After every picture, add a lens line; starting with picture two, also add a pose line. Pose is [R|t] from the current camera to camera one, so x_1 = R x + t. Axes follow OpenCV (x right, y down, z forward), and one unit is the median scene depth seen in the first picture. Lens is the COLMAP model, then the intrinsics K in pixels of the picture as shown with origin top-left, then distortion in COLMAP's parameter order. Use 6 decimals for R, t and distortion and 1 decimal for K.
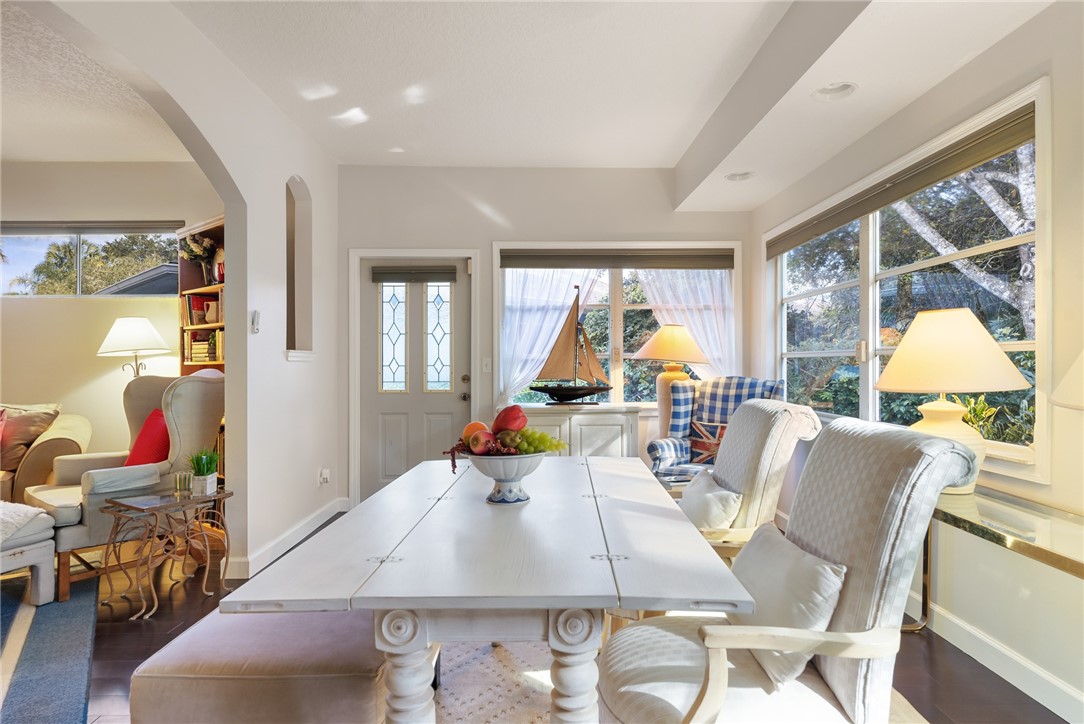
lens RADIAL K [[591.9, 0, 542.0], [0, 591.9, 362.0], [0, 0, 1]] dist [0.002836, -0.000101]
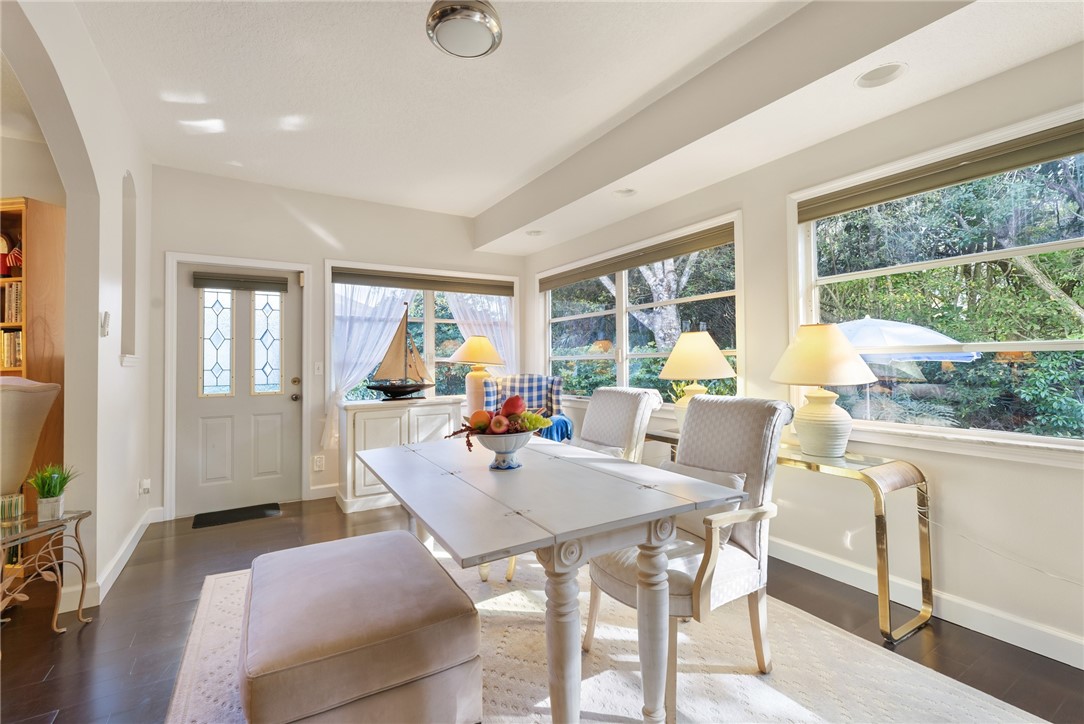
lens RADIAL K [[473.9, 0, 543.1], [0, 473.9, 352.9], [0, 0, 1]] dist [-0.002825, 0.000086]
pose [[0.863161, 0.002648, 0.504923, -0.190189], [0.009752, 0.999712, -0.021914, -0.000040], [-0.504835, 0.023839, 0.862886, 0.012043]]
